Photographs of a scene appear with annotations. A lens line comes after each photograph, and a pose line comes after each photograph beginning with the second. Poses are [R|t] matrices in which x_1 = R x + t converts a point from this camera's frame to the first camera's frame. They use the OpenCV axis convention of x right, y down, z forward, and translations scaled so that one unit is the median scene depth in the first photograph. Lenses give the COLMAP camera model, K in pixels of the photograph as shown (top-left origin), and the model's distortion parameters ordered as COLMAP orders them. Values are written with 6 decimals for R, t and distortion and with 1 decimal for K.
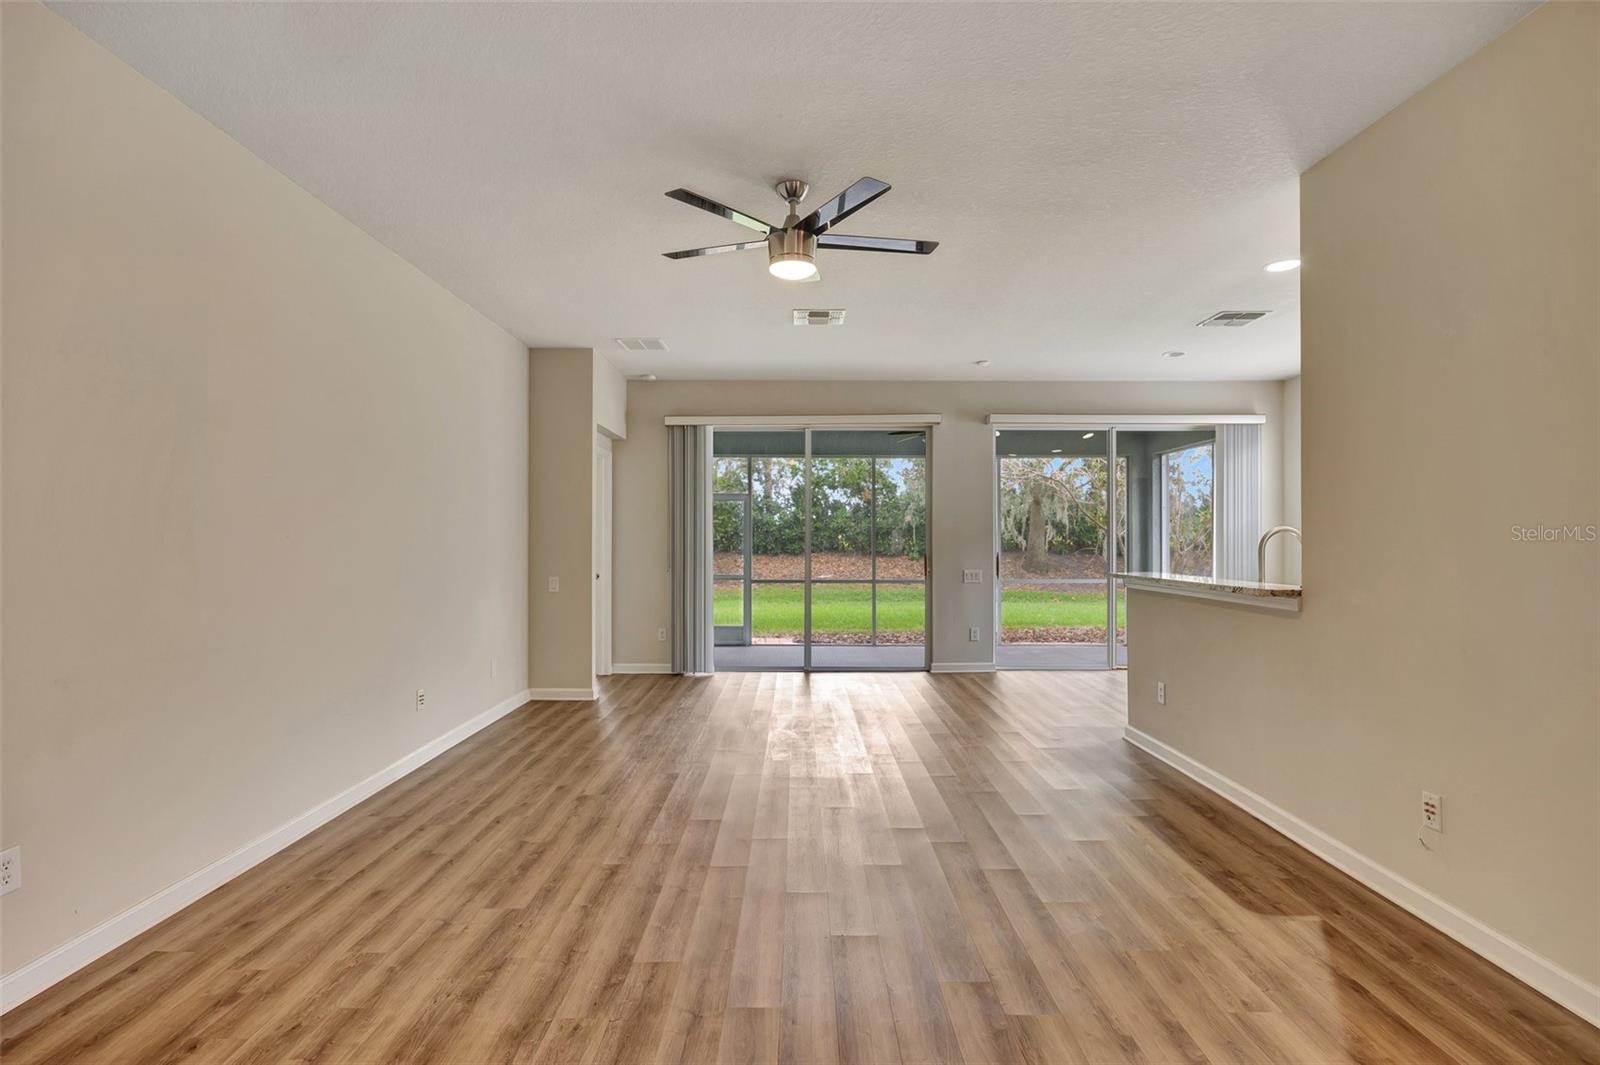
lens RADIAL K [[787.9, 0, 806.9], [0, 787.9, 535.3], [0, 0, 1]] dist [-0.011015, 0.000356]
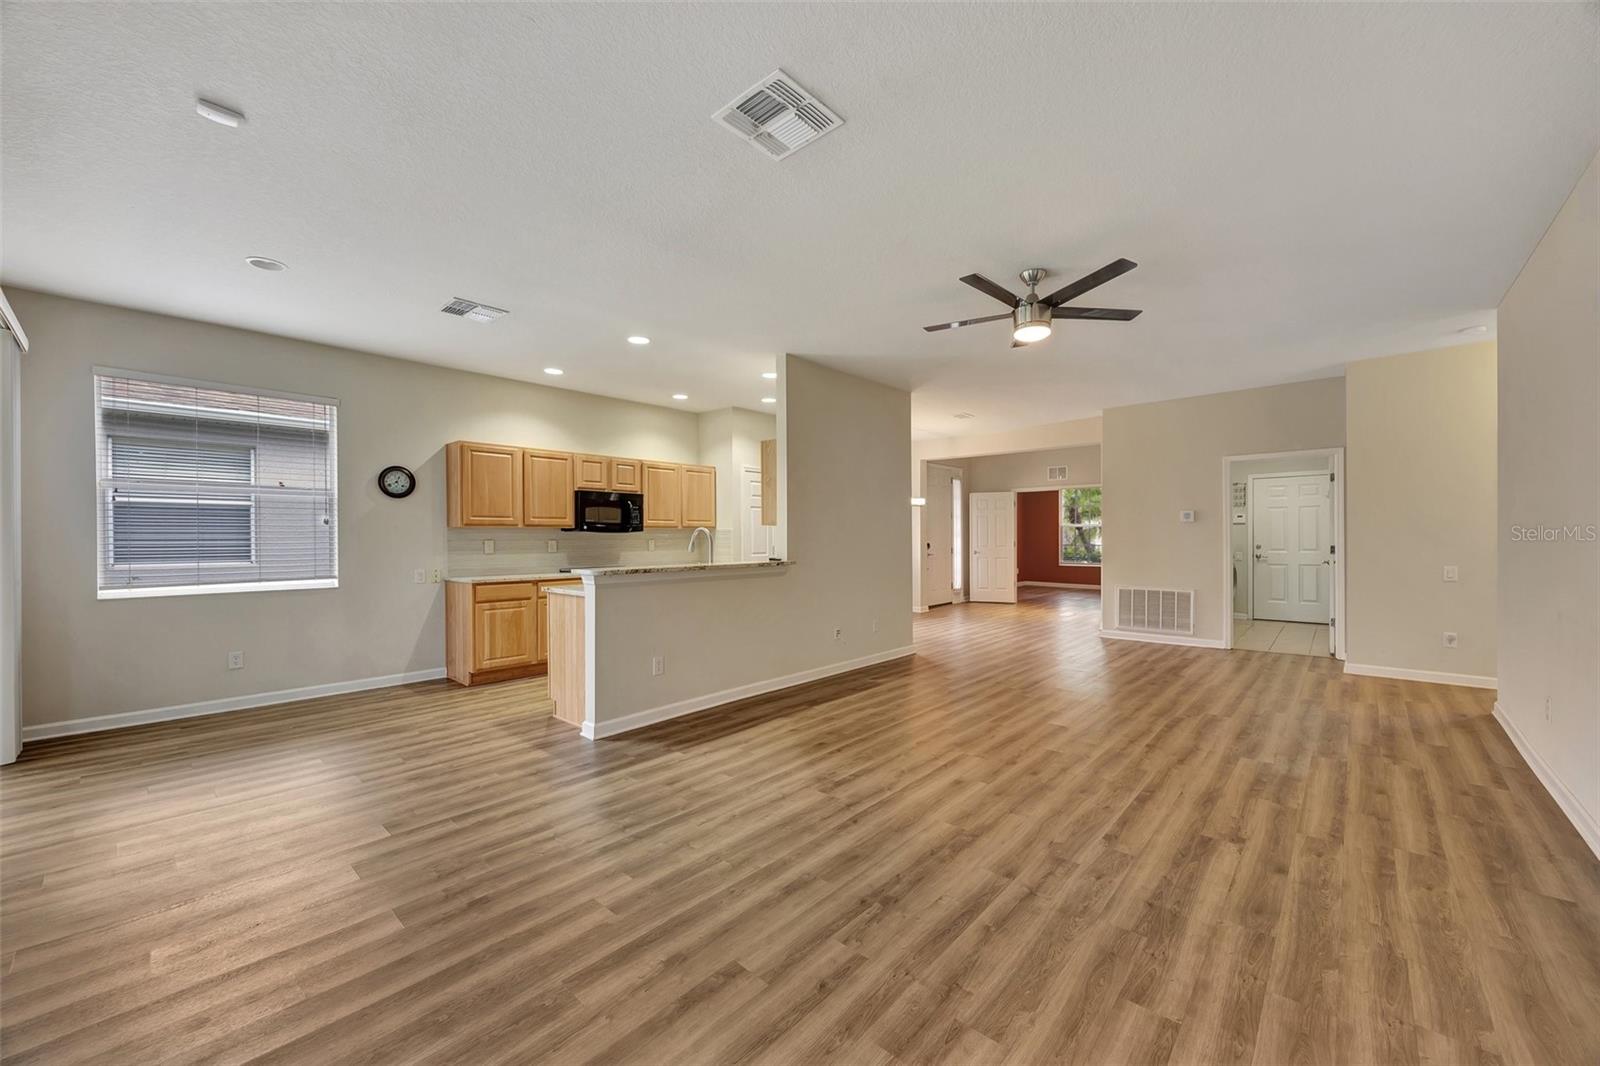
lens RADIAL K [[608.1, 0, 797.7], [0, 608.1, 534.0], [0, 0, 1]] dist [-0.002858, -0.000275]
pose [[-0.728573, 0.007668, 0.684925, -0.403626], [0.002159, 0.999958, -0.008898, 0.013420], [-0.684965, -0.005004, -0.728559, 1.853090]]
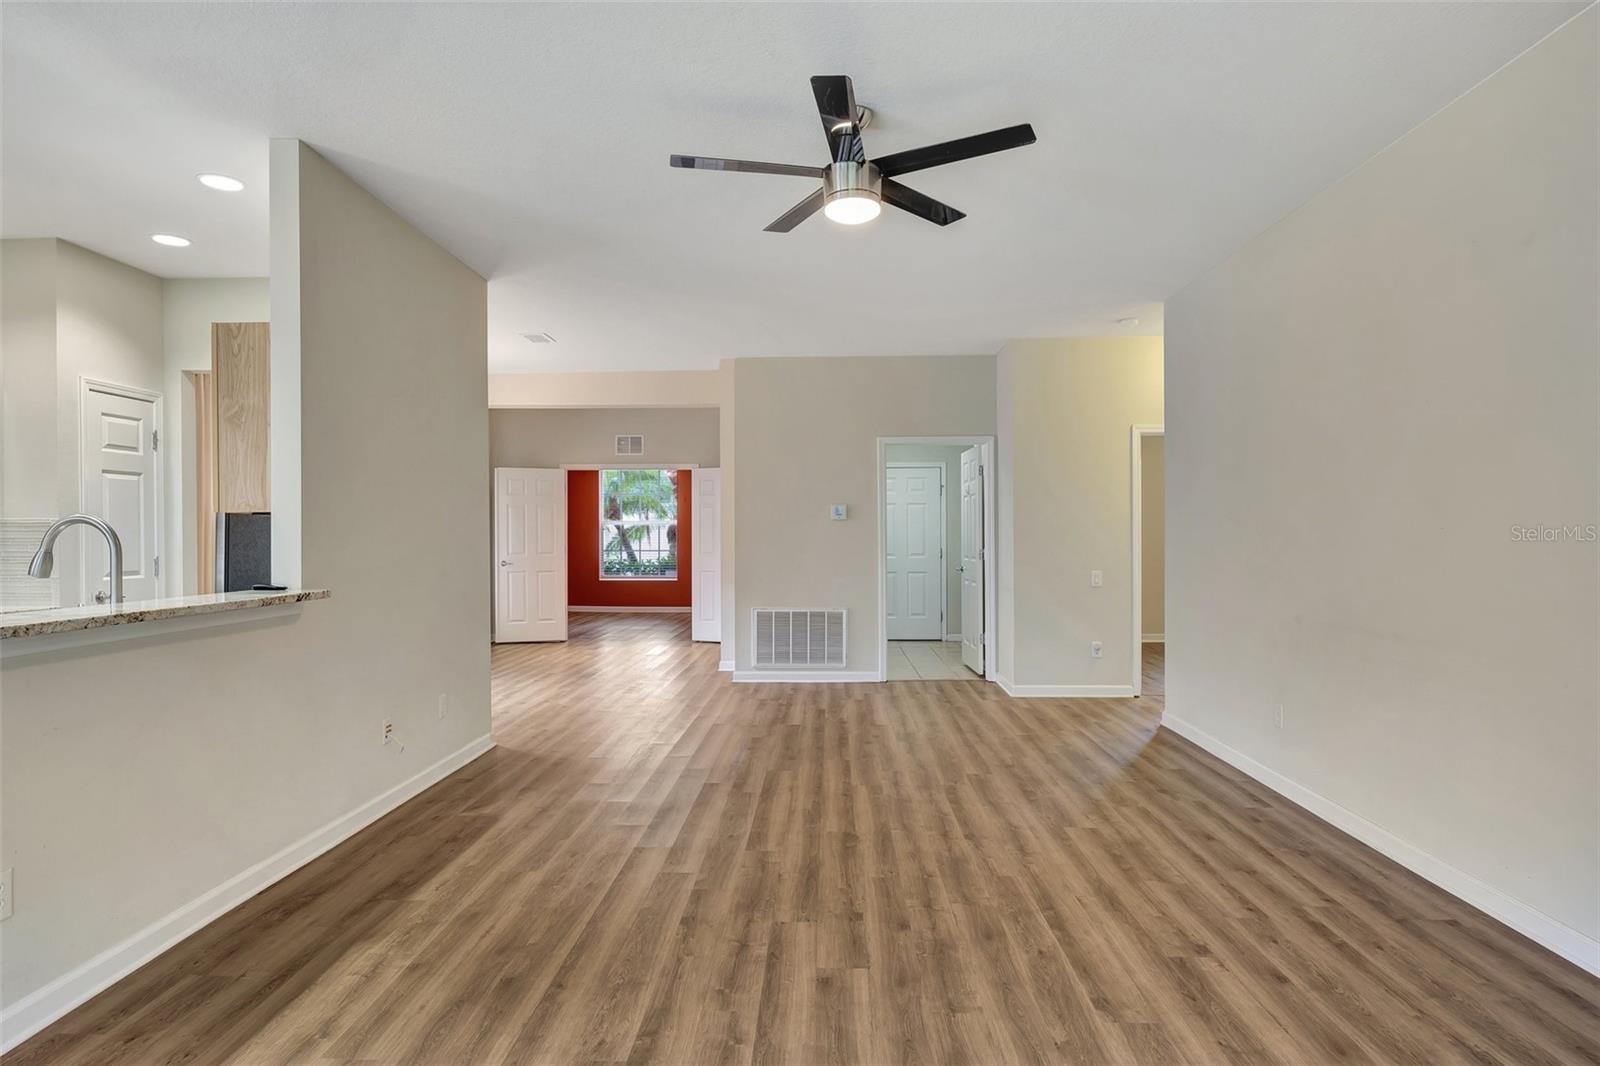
lens RADIAL K [[900.4, 0, 800.0], [0, 900.4, 533.0], [0, 0, 1]] dist [-0.003102, -0.001388]
pose [[-0.998990, 0.003477, 0.044788, -0.004196], [0.003090, 0.999957, -0.008705, 0.012013], [-0.044816, -0.008558, -0.998959, 1.779631]]
